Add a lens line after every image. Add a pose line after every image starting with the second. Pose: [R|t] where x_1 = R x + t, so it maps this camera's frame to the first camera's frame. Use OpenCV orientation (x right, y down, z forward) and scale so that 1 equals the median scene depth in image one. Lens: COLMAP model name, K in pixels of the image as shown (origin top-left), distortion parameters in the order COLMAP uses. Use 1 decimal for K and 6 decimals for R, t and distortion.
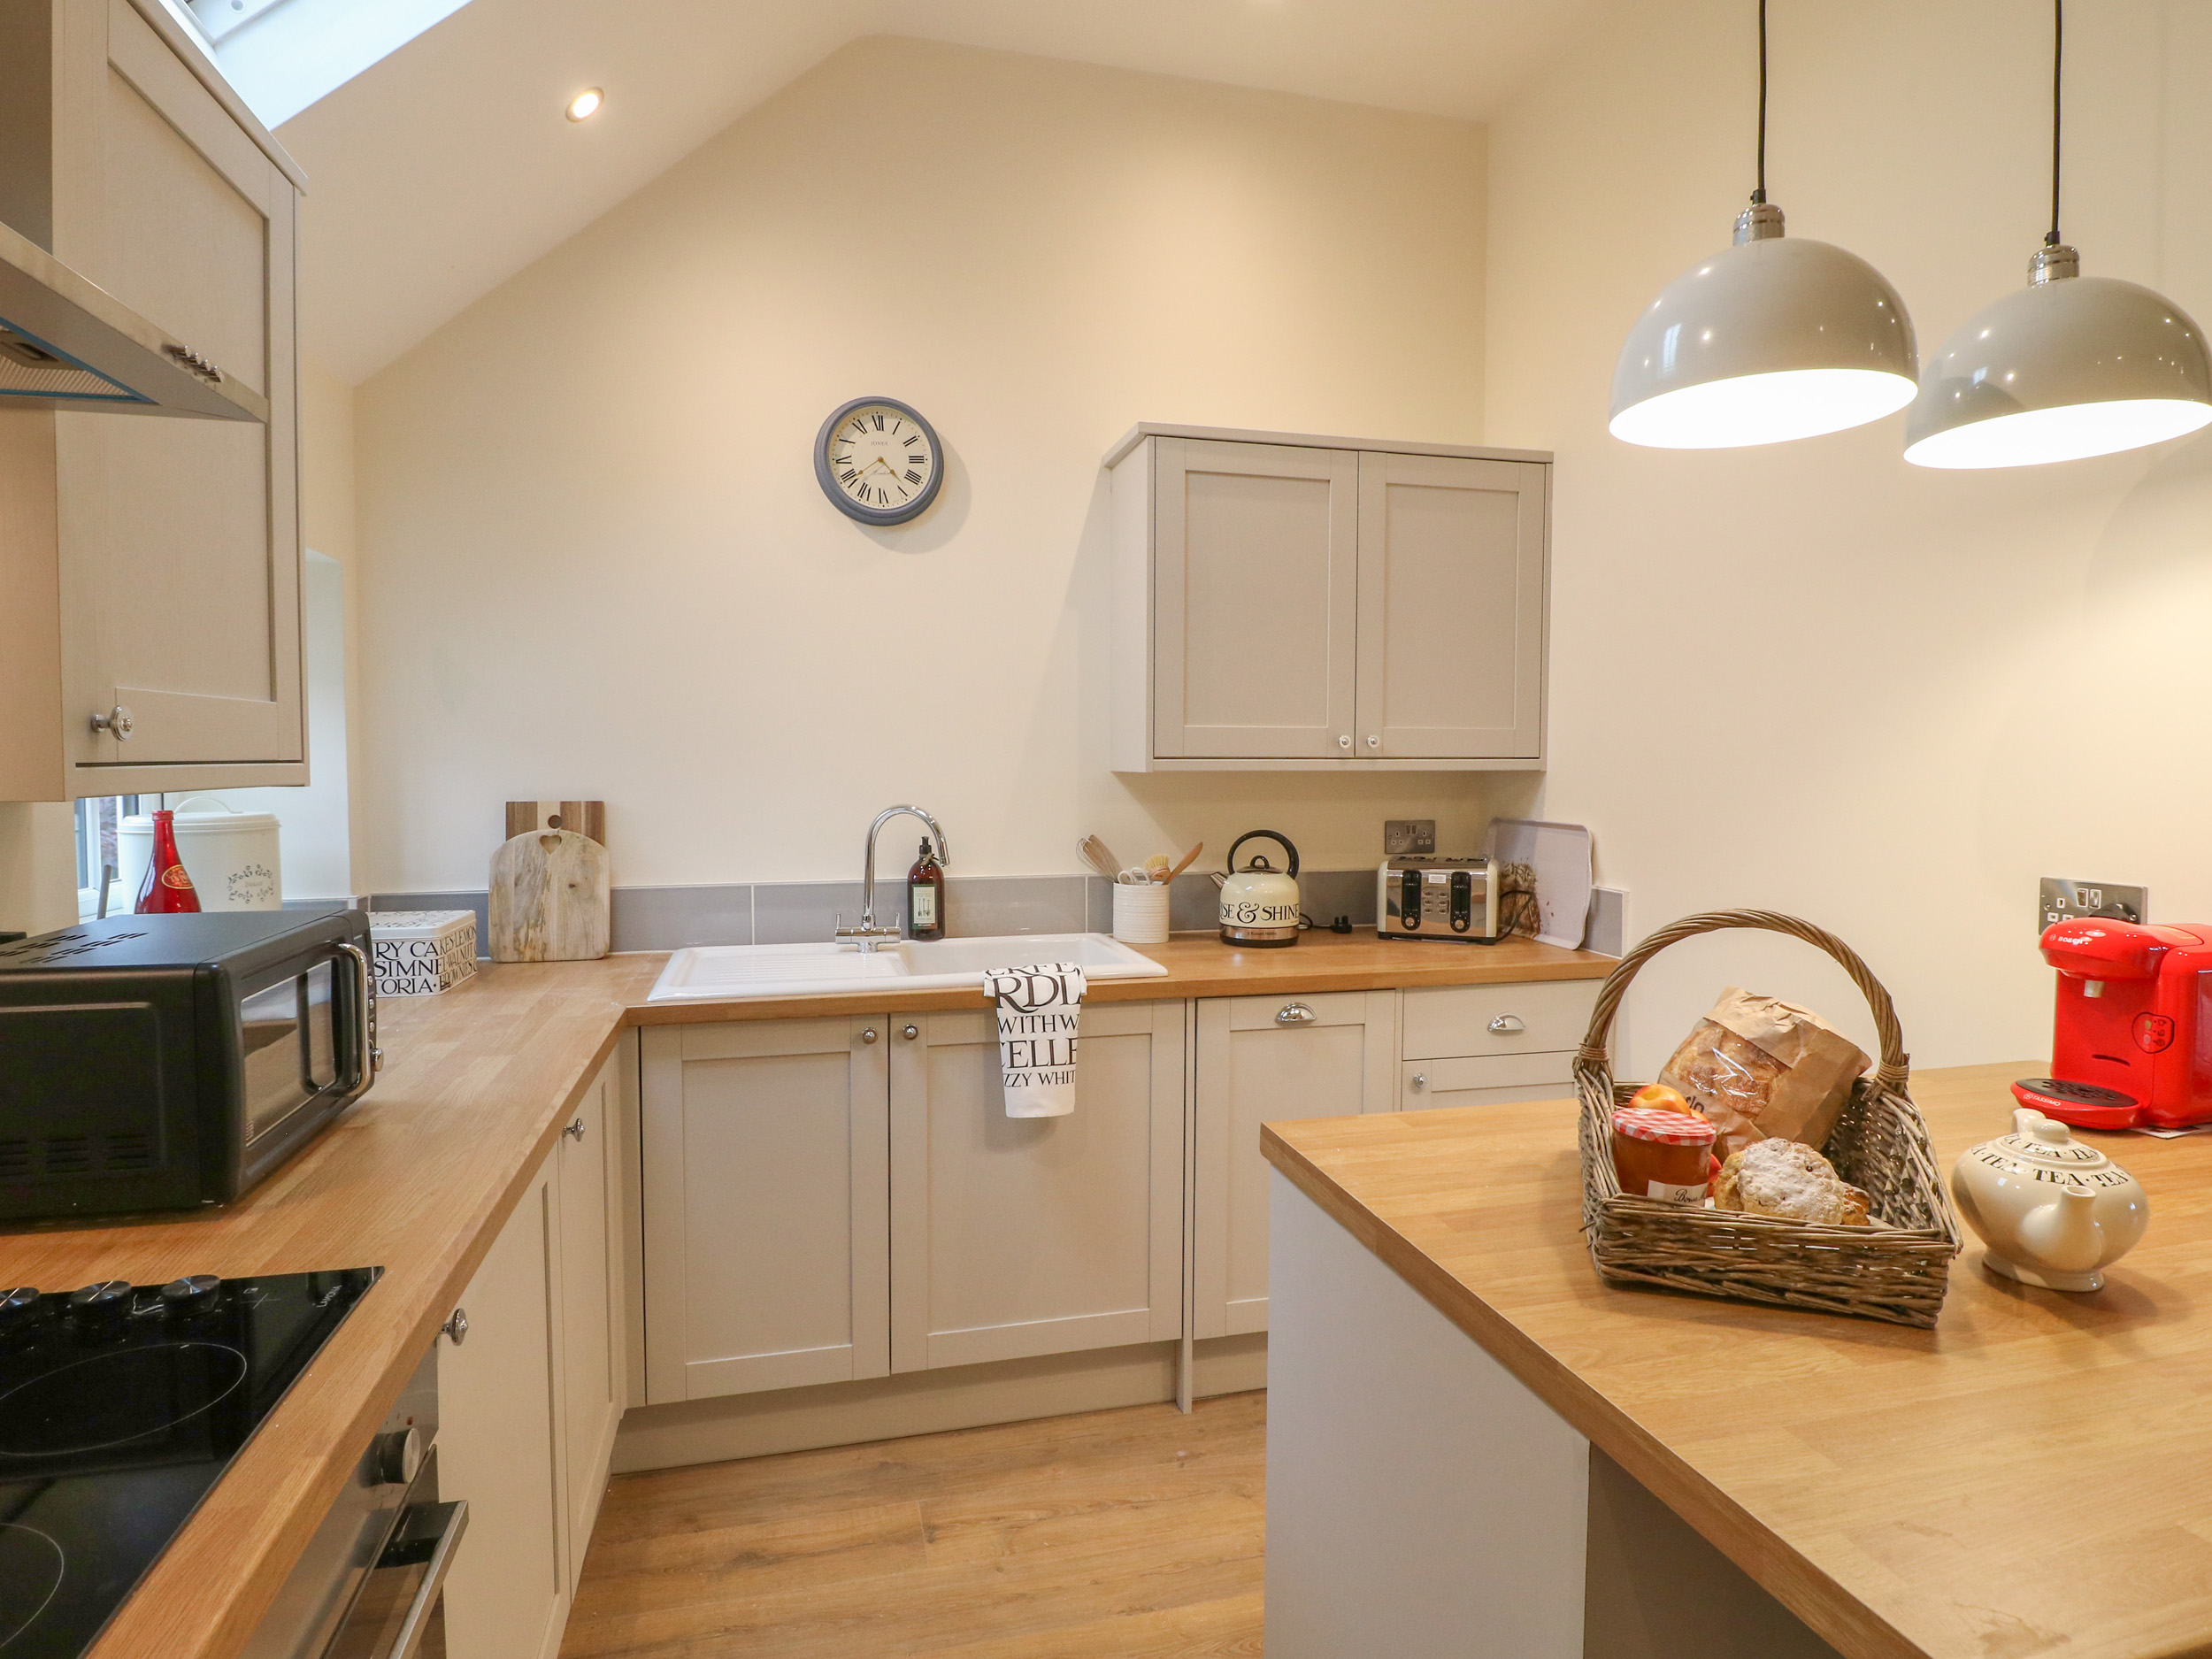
lens RADIAL K [[1205.8, 0, 1107.0], [0, 1205.8, 812.5], [0, 0, 1]] dist [-0.008235, -0.002210]
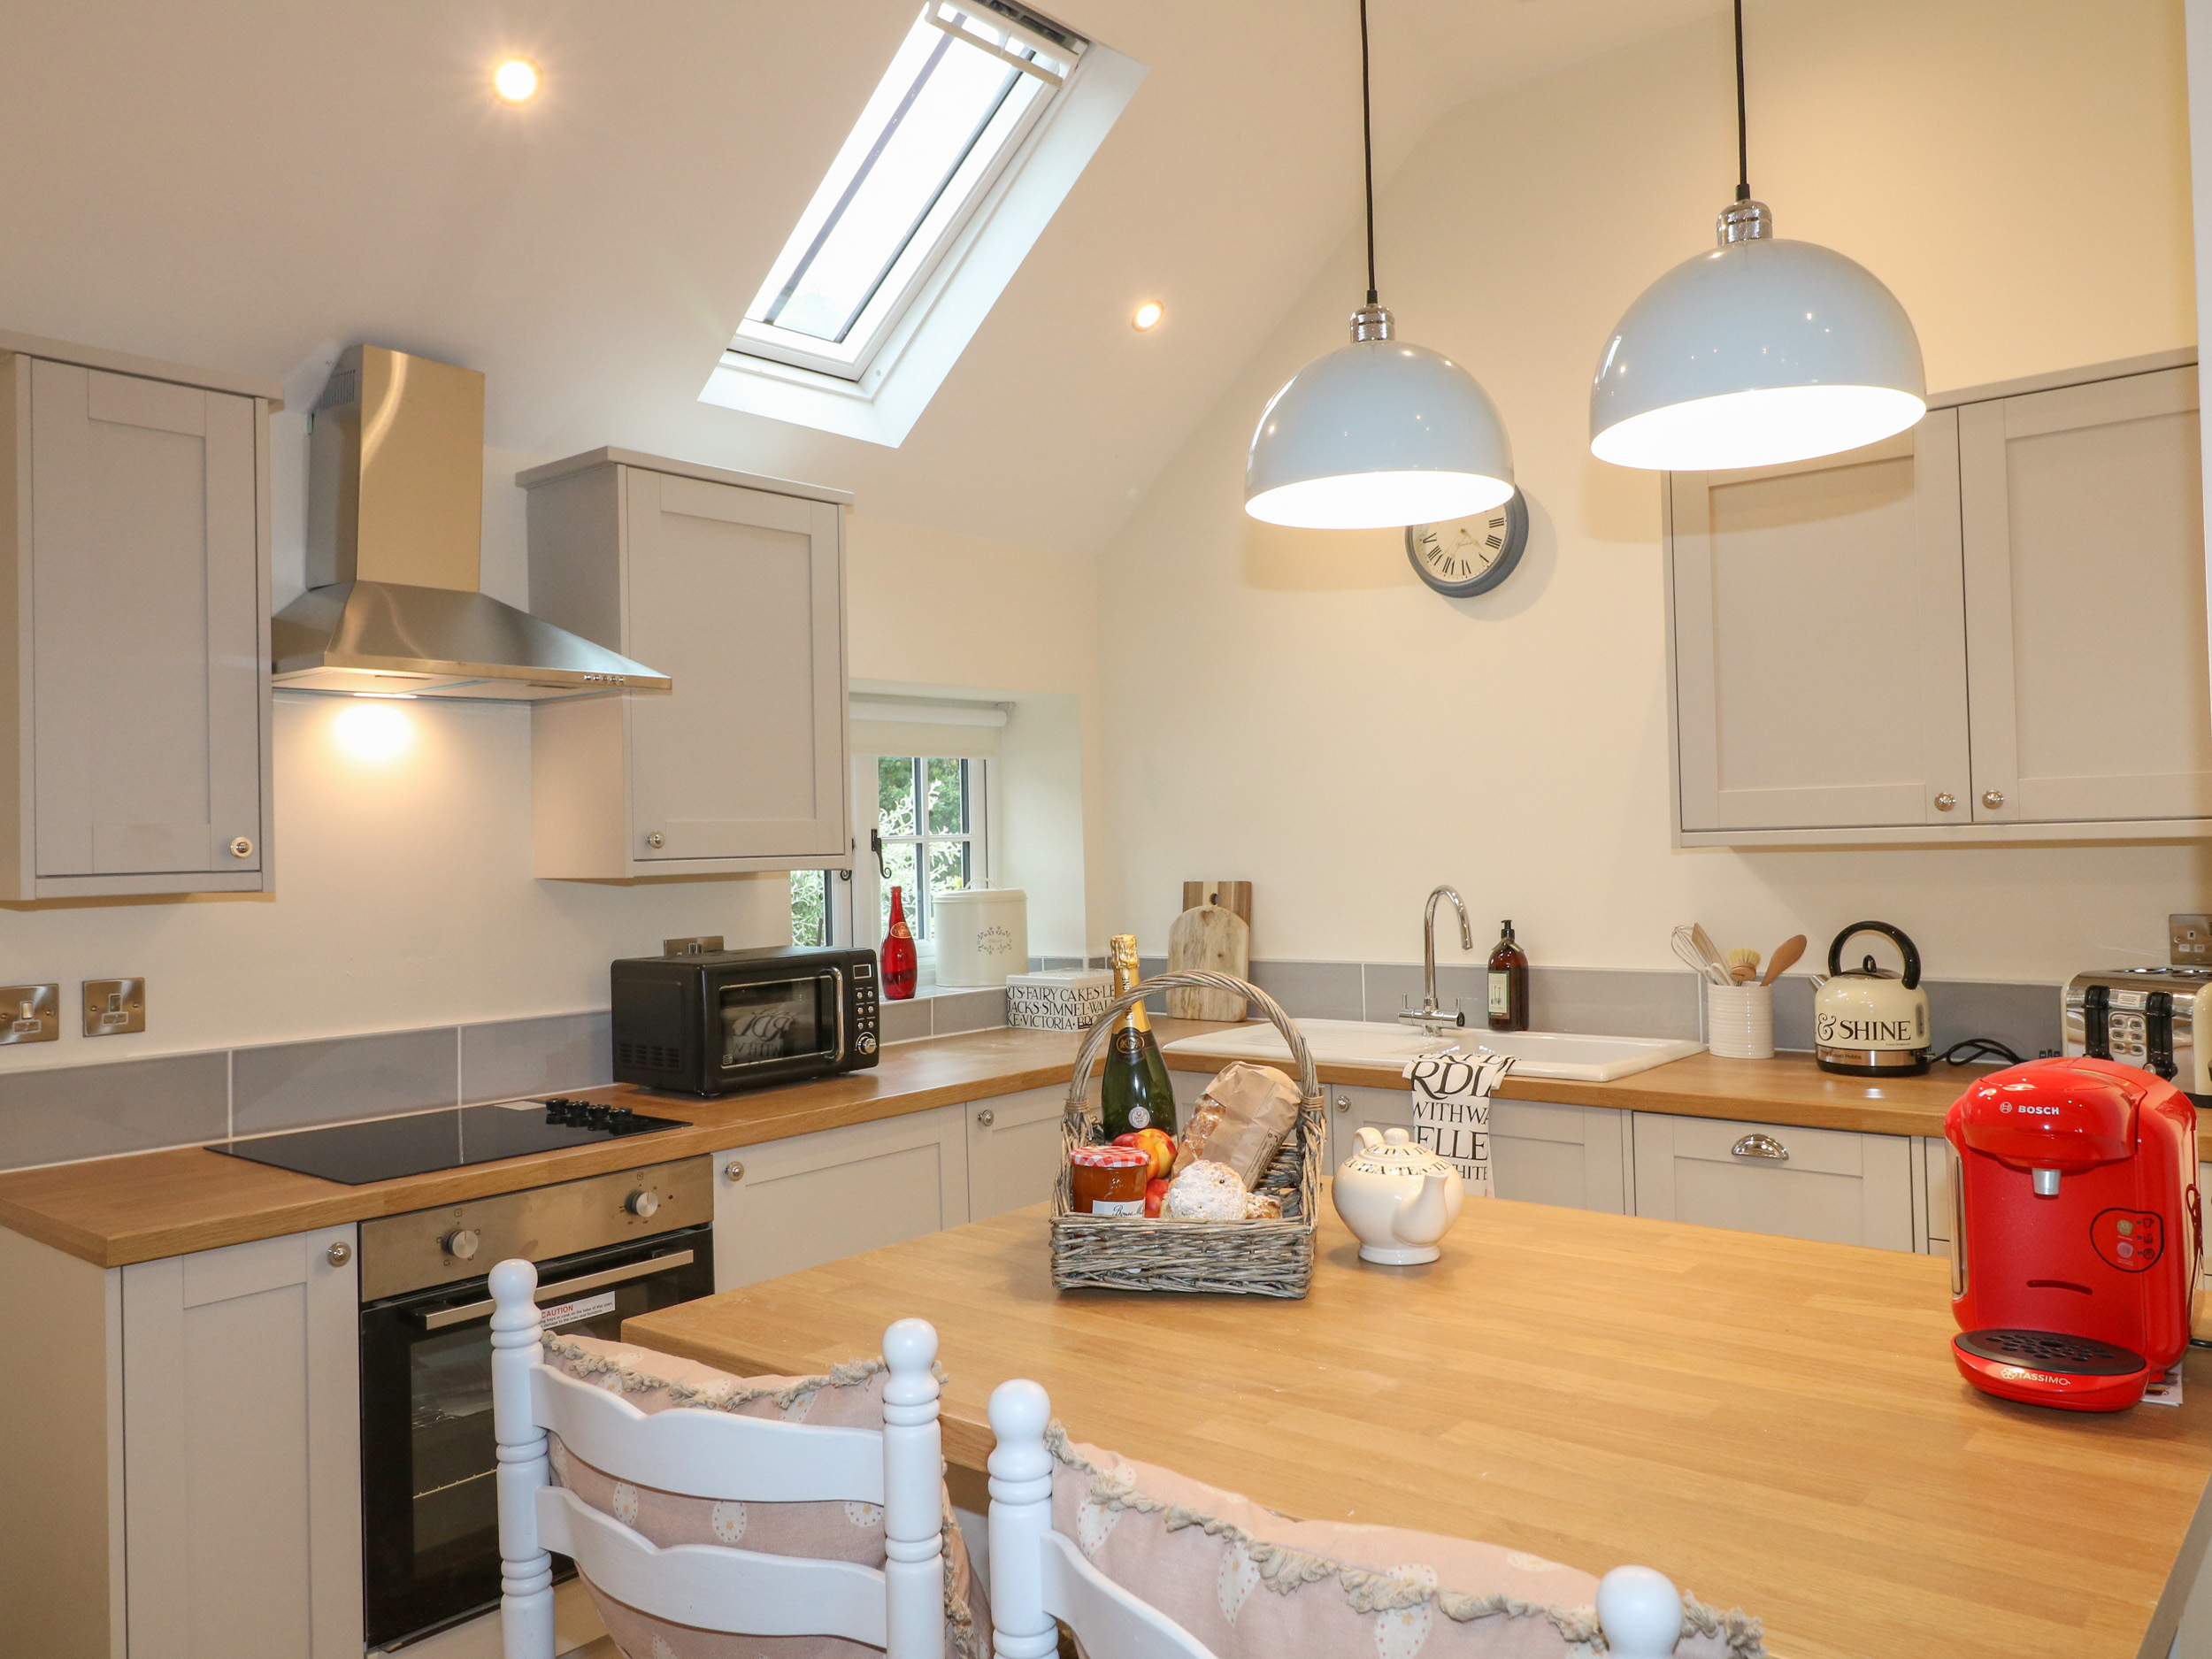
lens RADIAL K [[1645.3, 0, 1093.1], [0, 1645.3, 810.7], [0, 0, 1]] dist [0.011114, -0.005333]
pose [[0.575921, -0.033708, -0.816810, 0.797320], [-0.011575, 0.998713, -0.049377, 0.002390], [0.817423, 0.037892, 0.574790, 0.001092]]
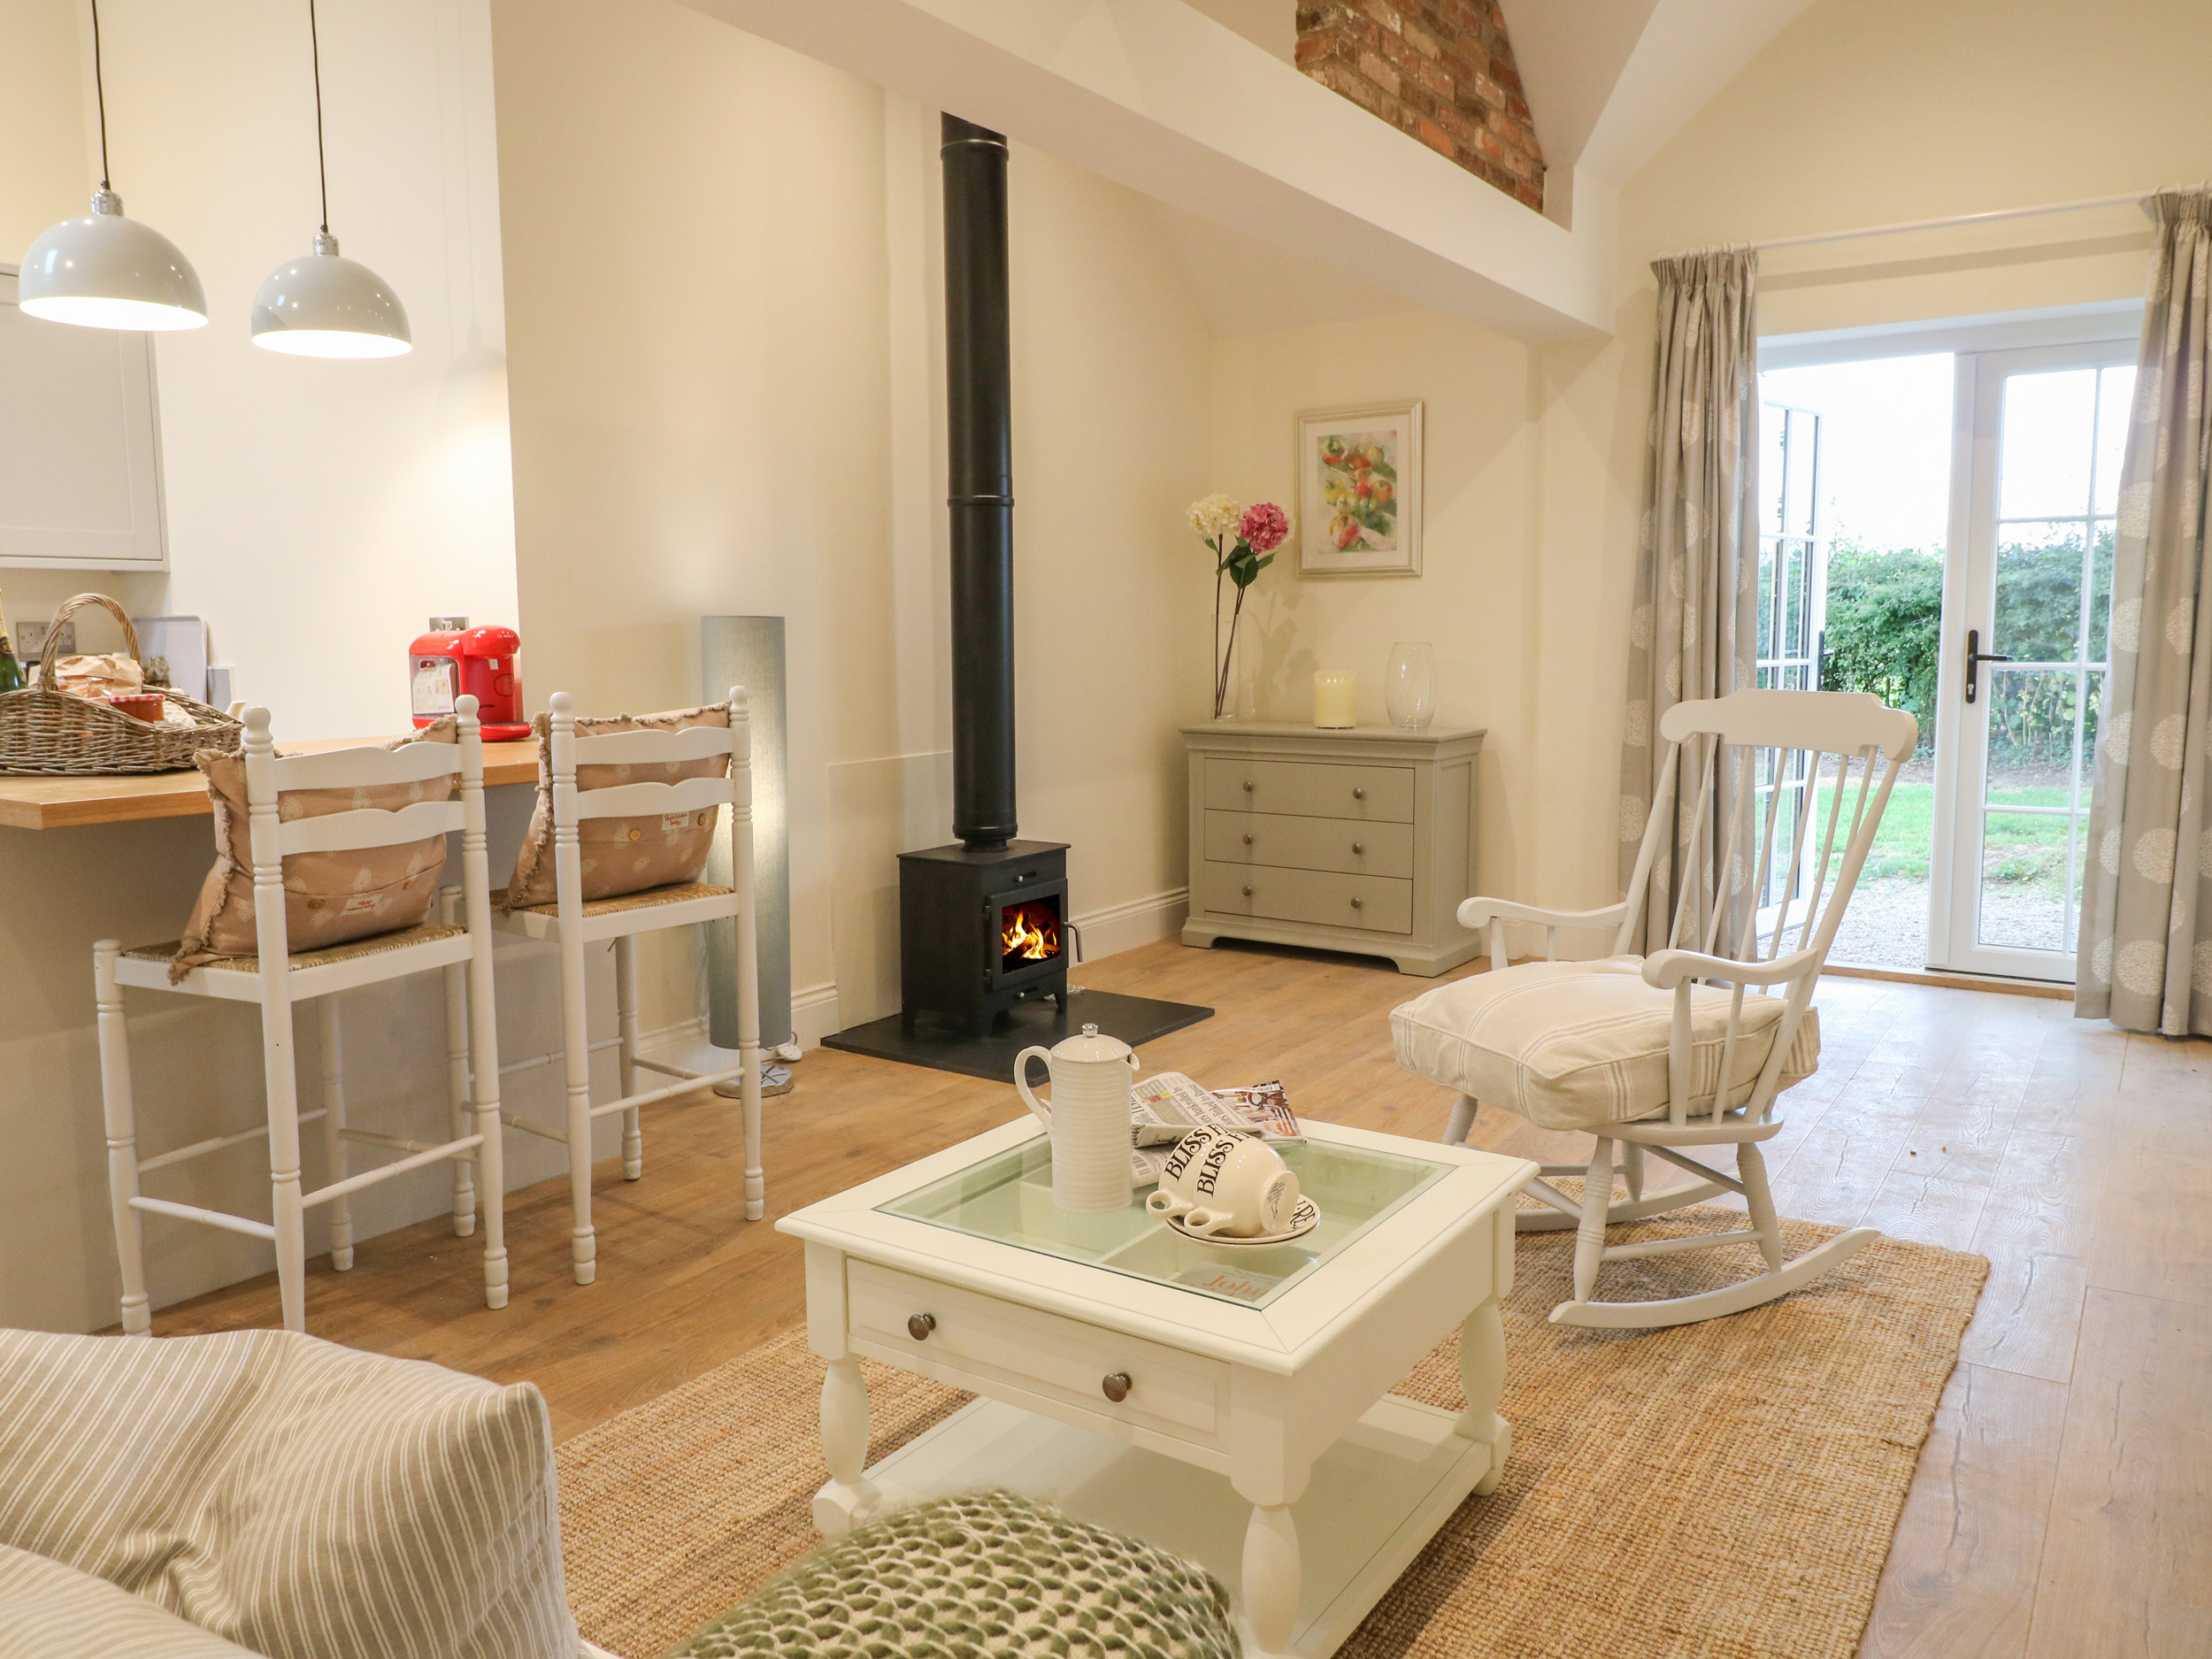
lens RADIAL K [[1538.6, 0, 1105.1], [0, 1538.6, 834.0], [0, 0, 1]] dist [-0.024552, -0.001387]
pose [[0.736718, -0.091535, 0.669976, 0.032520], [0.034175, 0.994569, 0.098304, 0.122456], [-0.675336, -0.049526, 0.735845, -0.817894]]
